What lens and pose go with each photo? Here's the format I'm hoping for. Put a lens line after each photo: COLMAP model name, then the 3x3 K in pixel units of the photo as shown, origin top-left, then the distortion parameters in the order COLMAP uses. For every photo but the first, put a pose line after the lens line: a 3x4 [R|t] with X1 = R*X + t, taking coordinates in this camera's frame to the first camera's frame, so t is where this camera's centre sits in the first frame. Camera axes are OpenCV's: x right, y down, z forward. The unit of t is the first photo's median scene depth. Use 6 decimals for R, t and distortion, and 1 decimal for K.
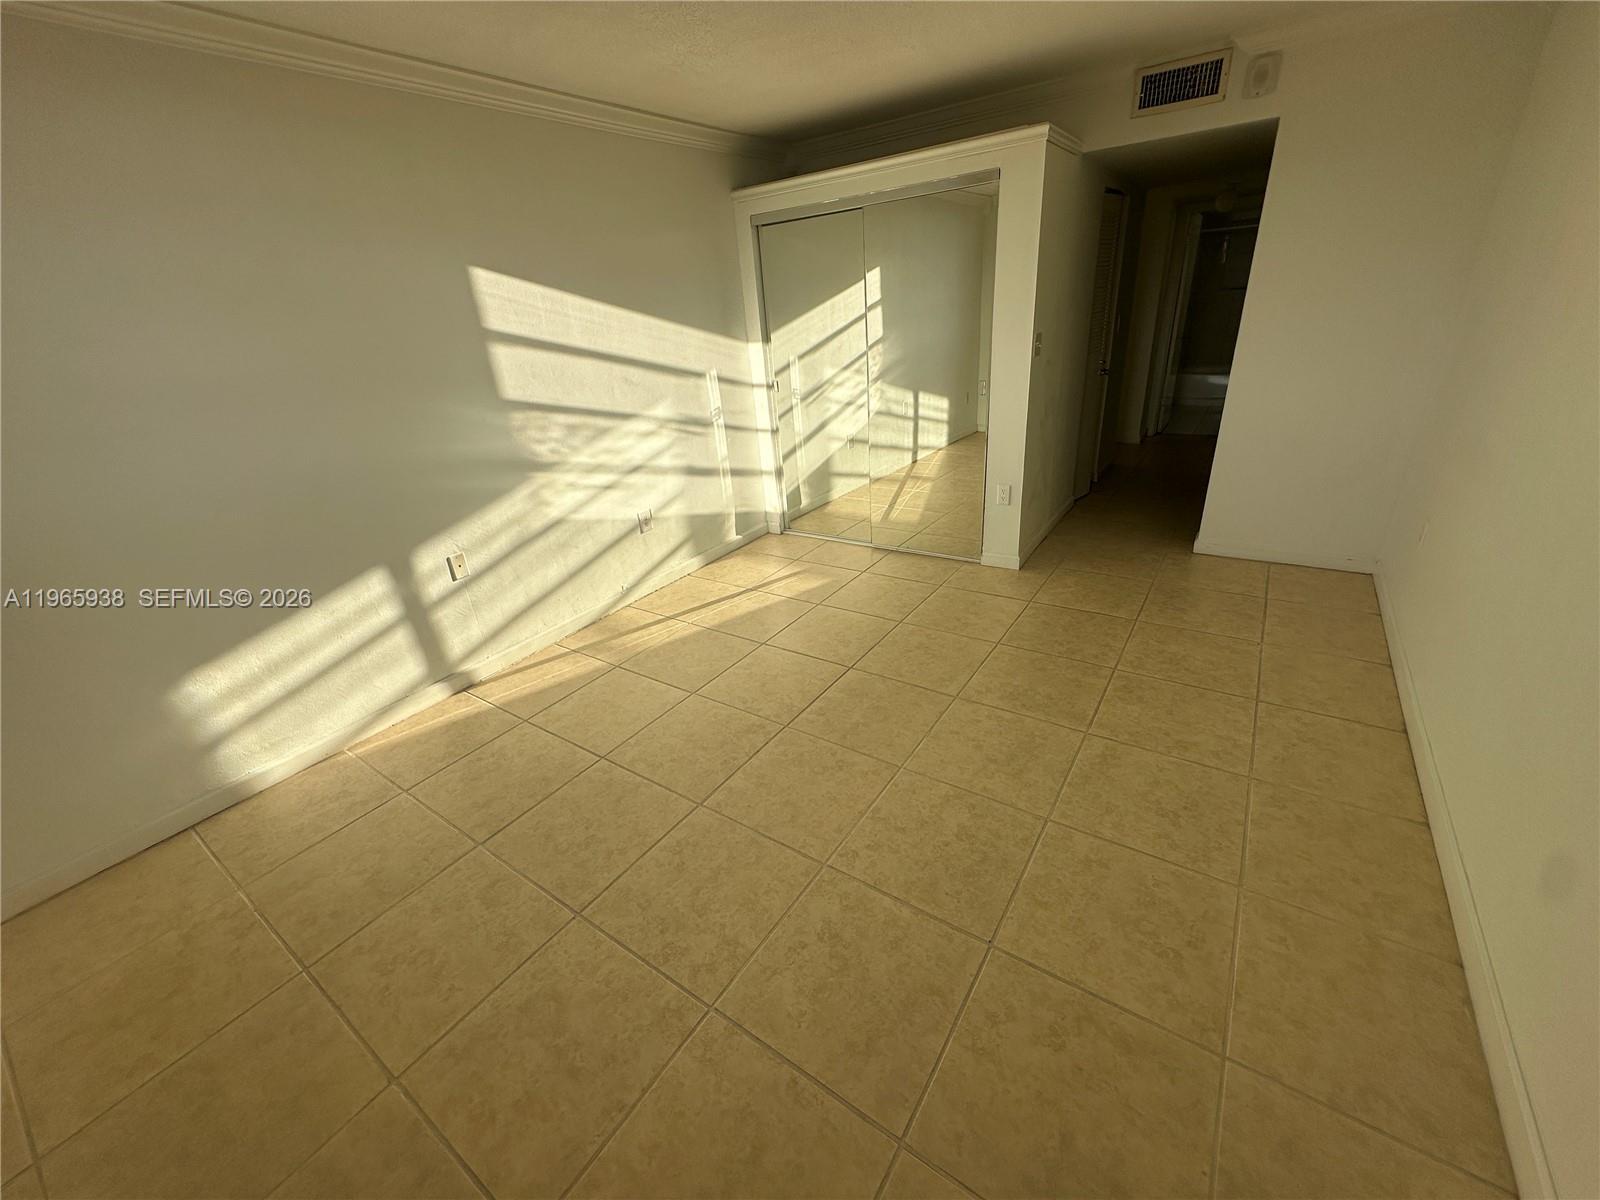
lens RADIAL K [[639.2, 0, 799.9], [0, 639.2, 602.5], [0, 0, 1]] dist [-0.001979, -0.000821]
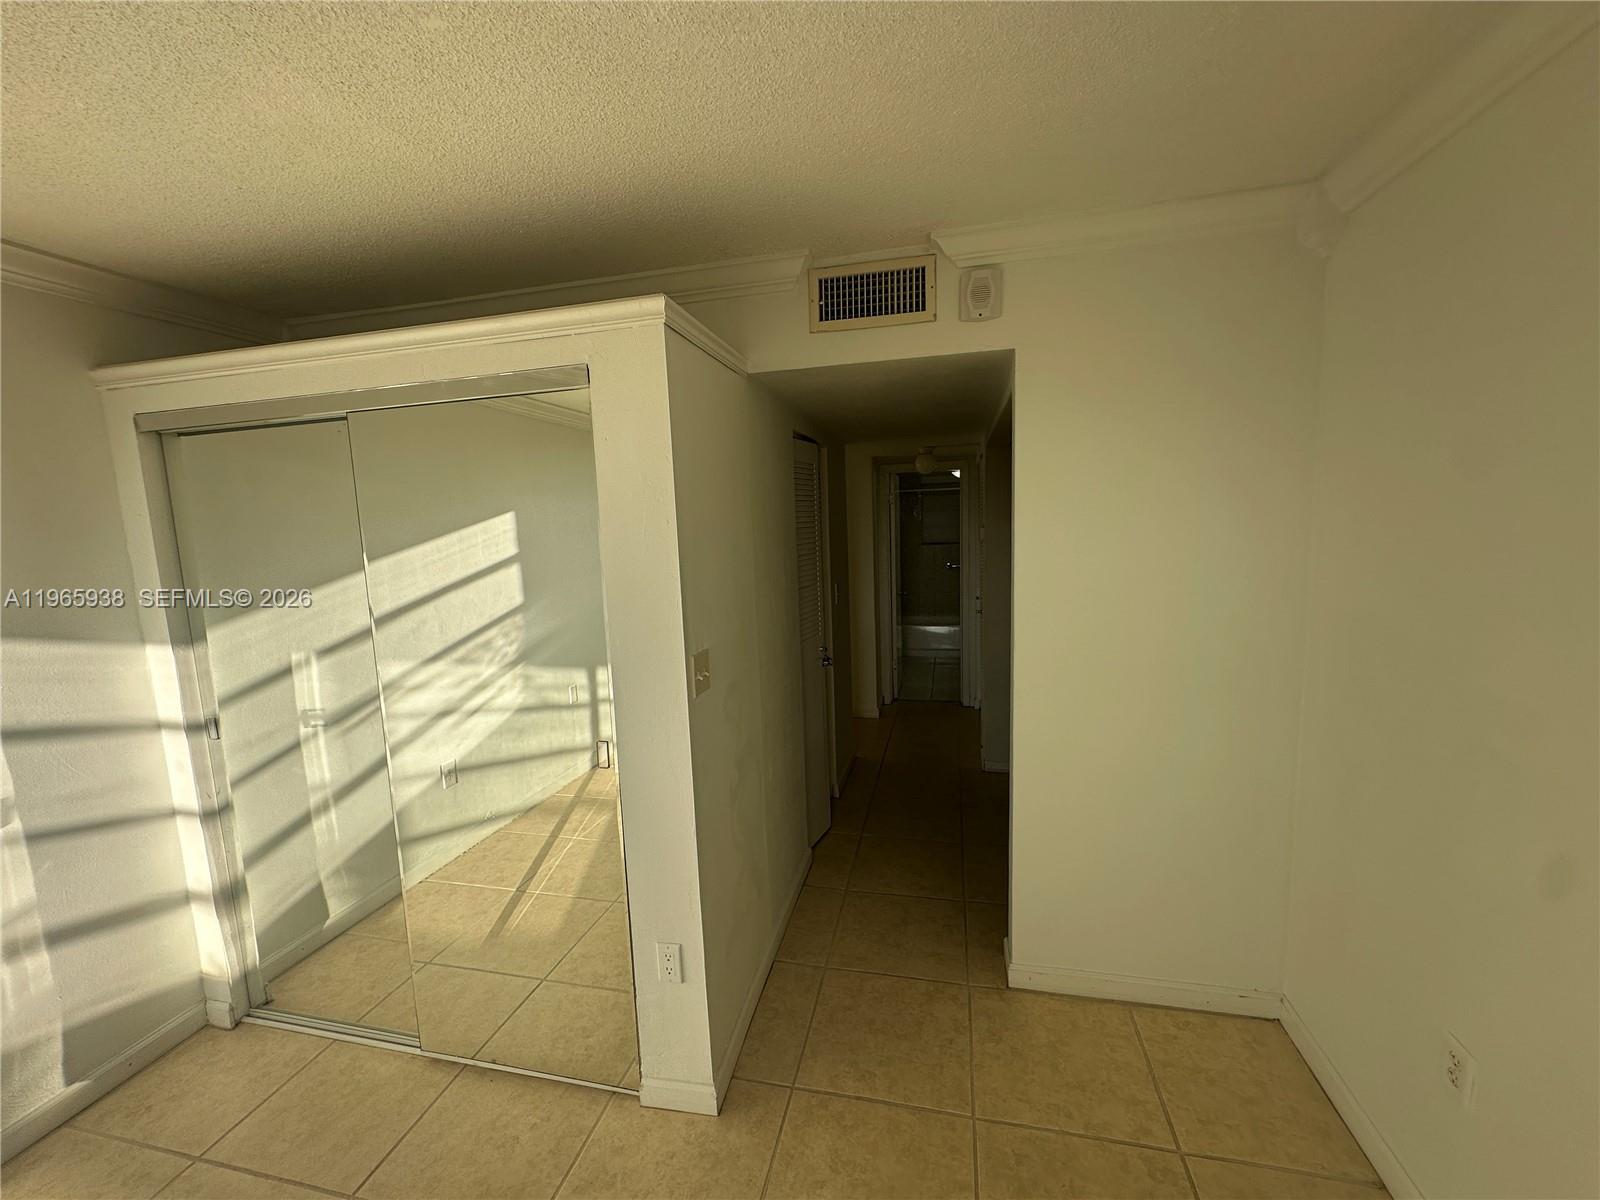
lens RADIAL K [[639.2, 0, 804.6], [0, 639.2, 591.8], [0, 0, 1]] dist [-0.001979, -0.000821]
pose [[0.927787, 0.001359, 0.373108, 0.227242], [0.126251, 0.939863, -0.317363, -0.256682], [-0.351101, 0.341550, 0.871821, 0.439478]]
